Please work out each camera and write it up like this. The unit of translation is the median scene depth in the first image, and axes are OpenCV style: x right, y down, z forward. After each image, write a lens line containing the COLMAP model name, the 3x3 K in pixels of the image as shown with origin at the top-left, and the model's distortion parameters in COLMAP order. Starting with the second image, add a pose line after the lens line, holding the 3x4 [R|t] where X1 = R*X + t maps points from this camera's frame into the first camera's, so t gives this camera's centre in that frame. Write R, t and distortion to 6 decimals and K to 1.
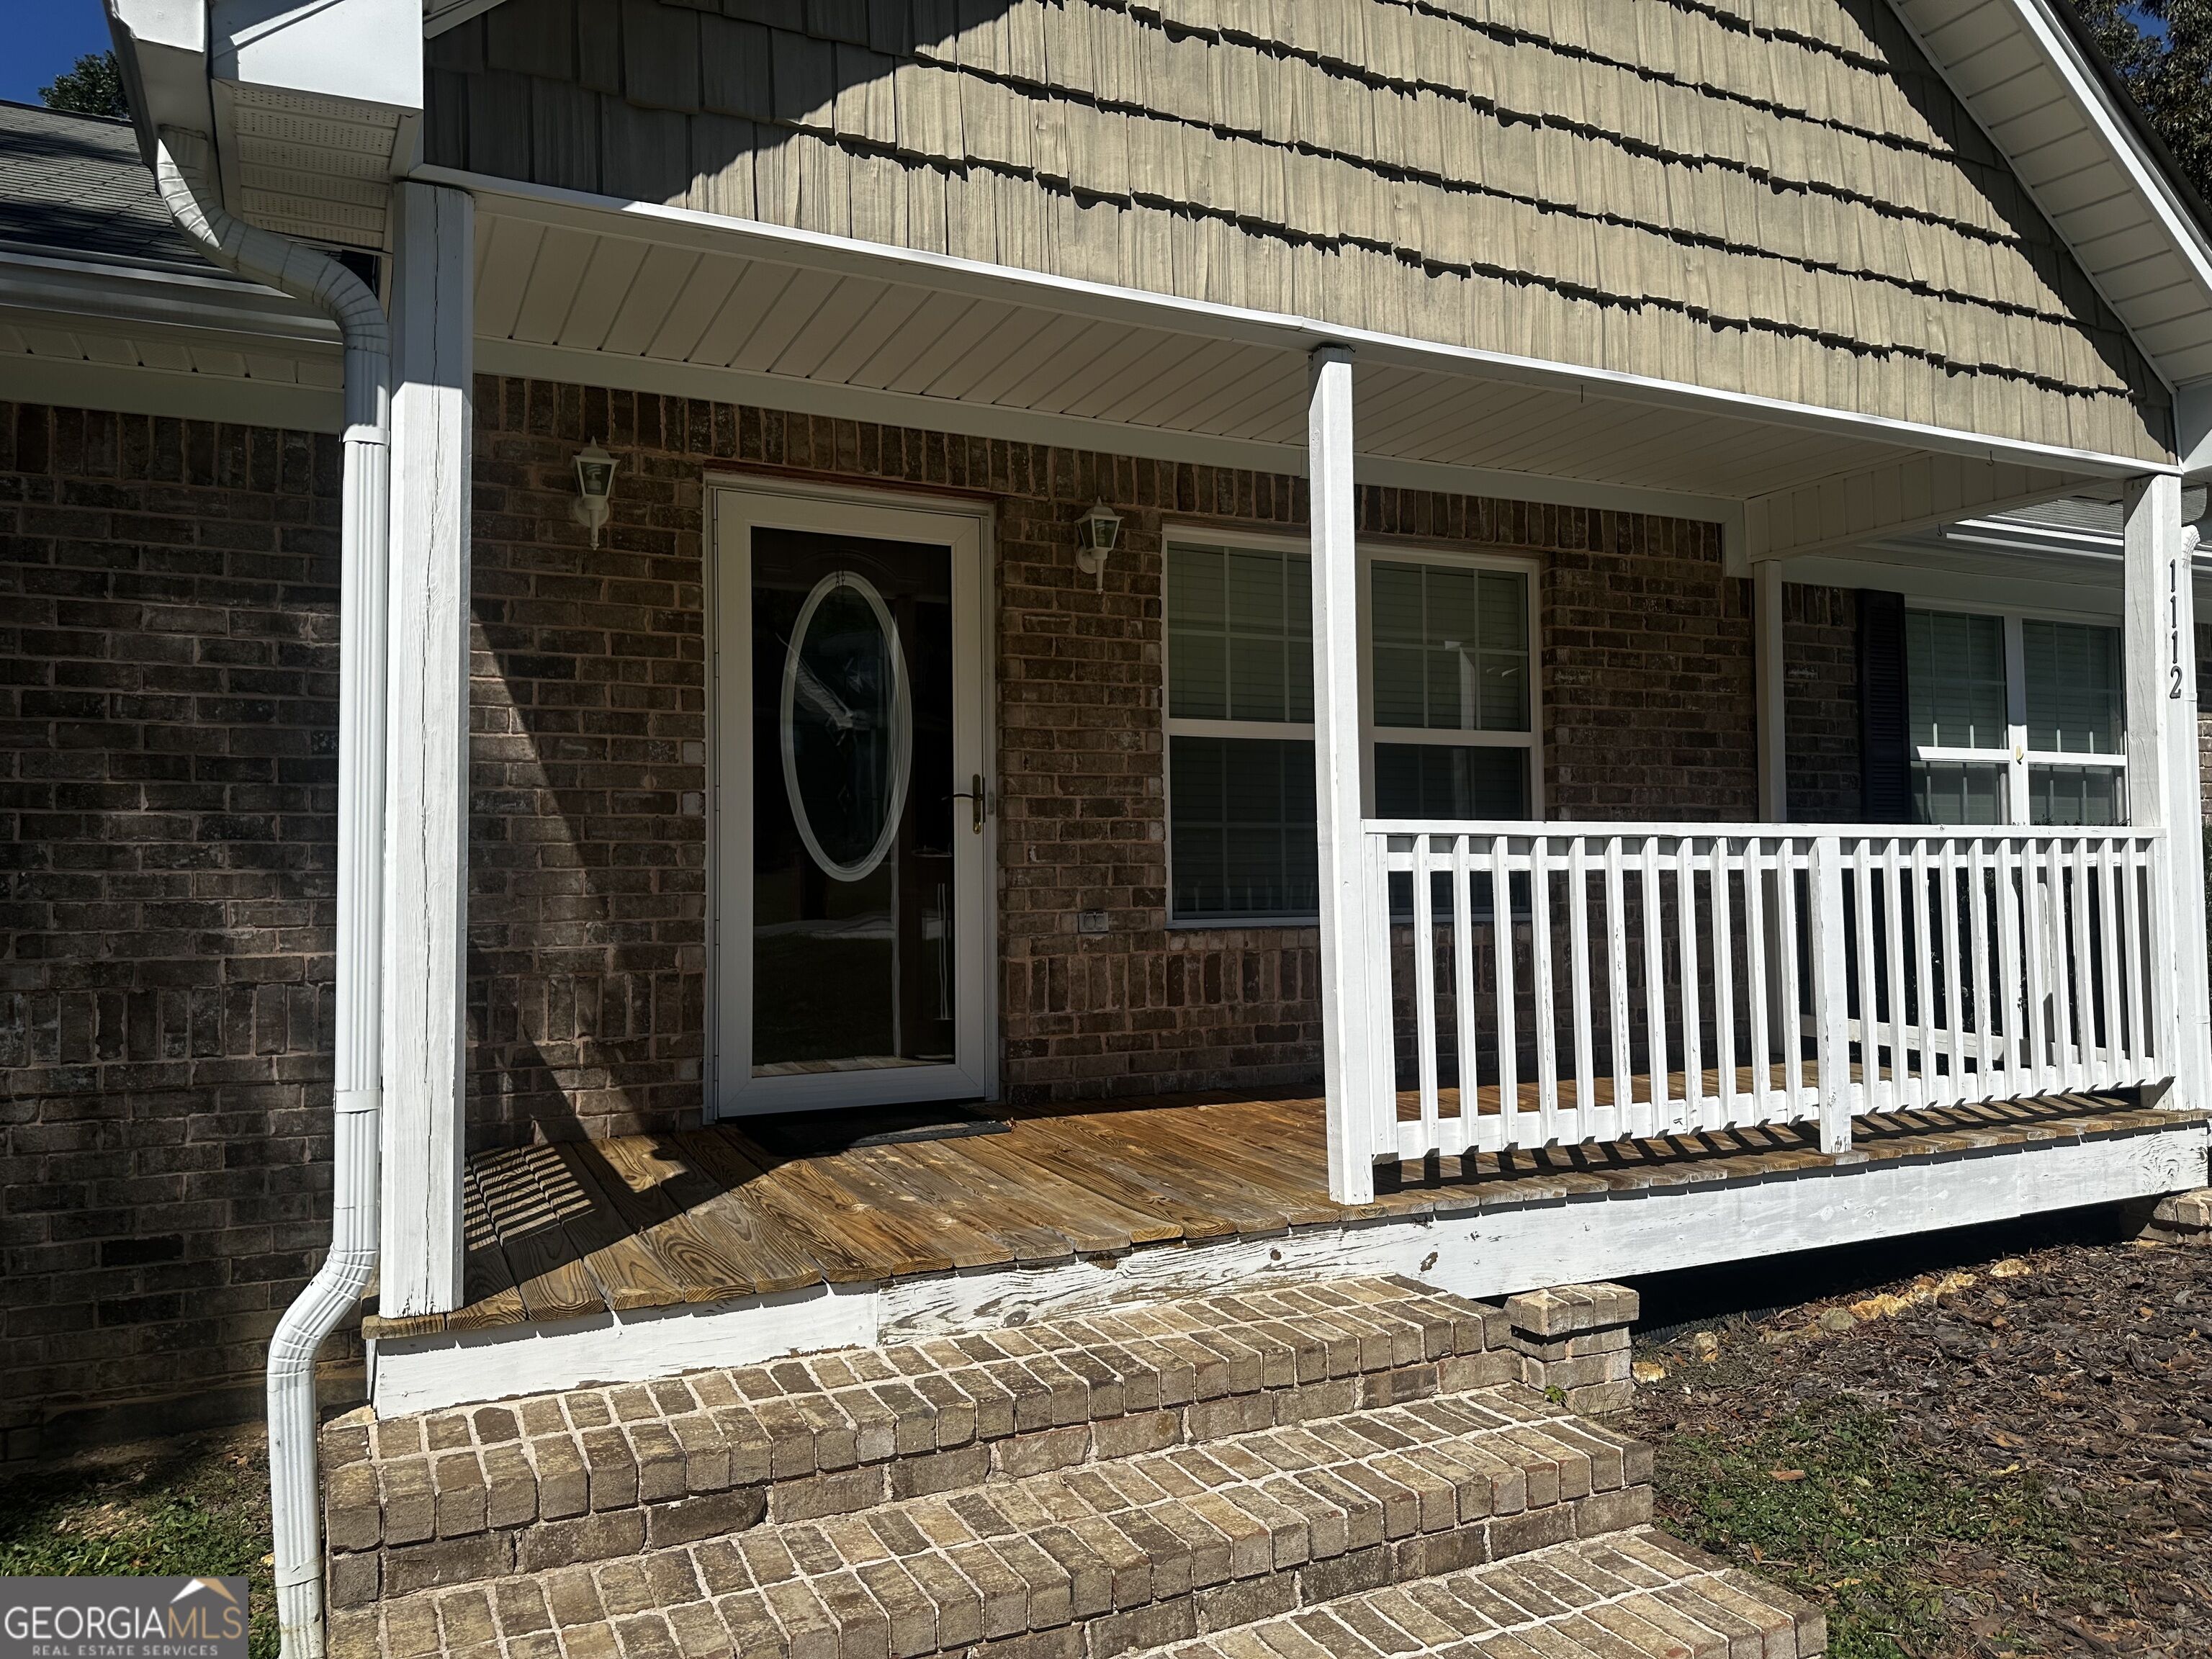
lens RADIAL K [[1553.9, 0, 1118.6], [0, 1553.9, 826.4], [0, 0, 1]] dist [0.147086, -0.239607]
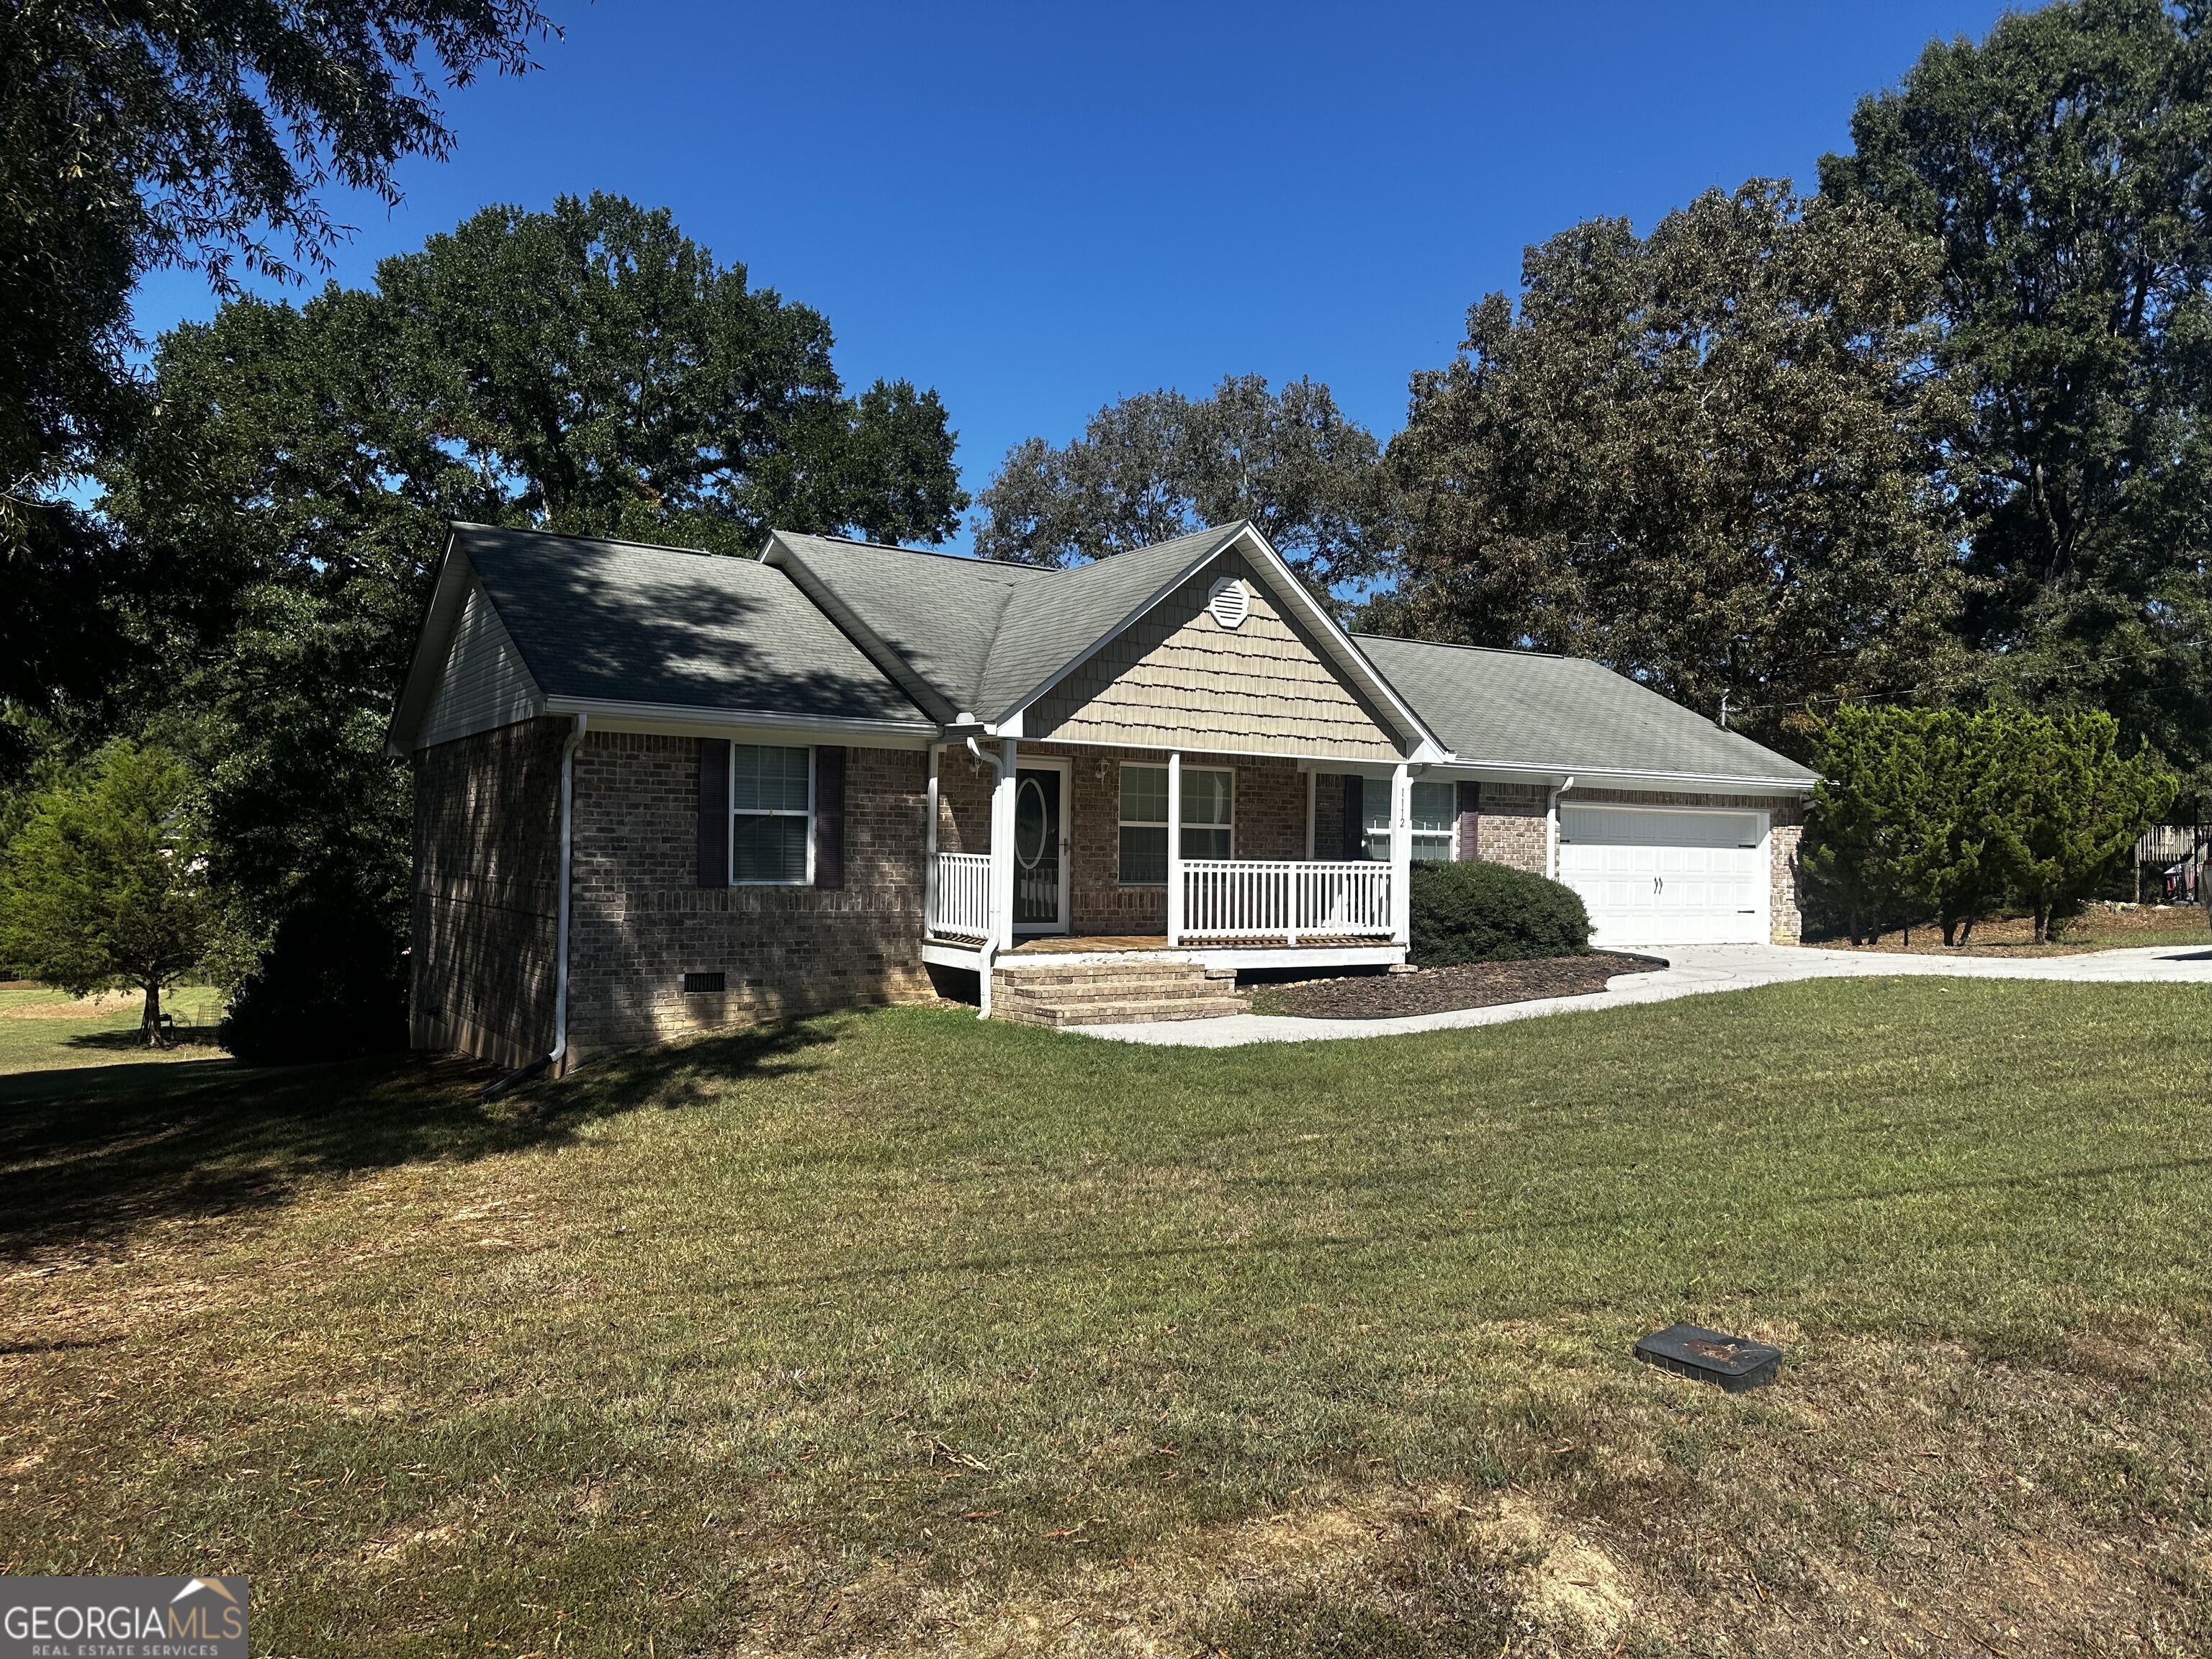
lens RADIAL K [[1553.7, 0, 1132.4], [0, 1553.7, 827.0], [0, 0, 1]] dist [0.088302, -0.099934]
pose [[0.990520, 0.030502, 0.133936, -0.475263], [-0.033035, 0.999314, 0.016729, -0.140463], [-0.133334, -0.020995, 0.990849, -2.808179]]
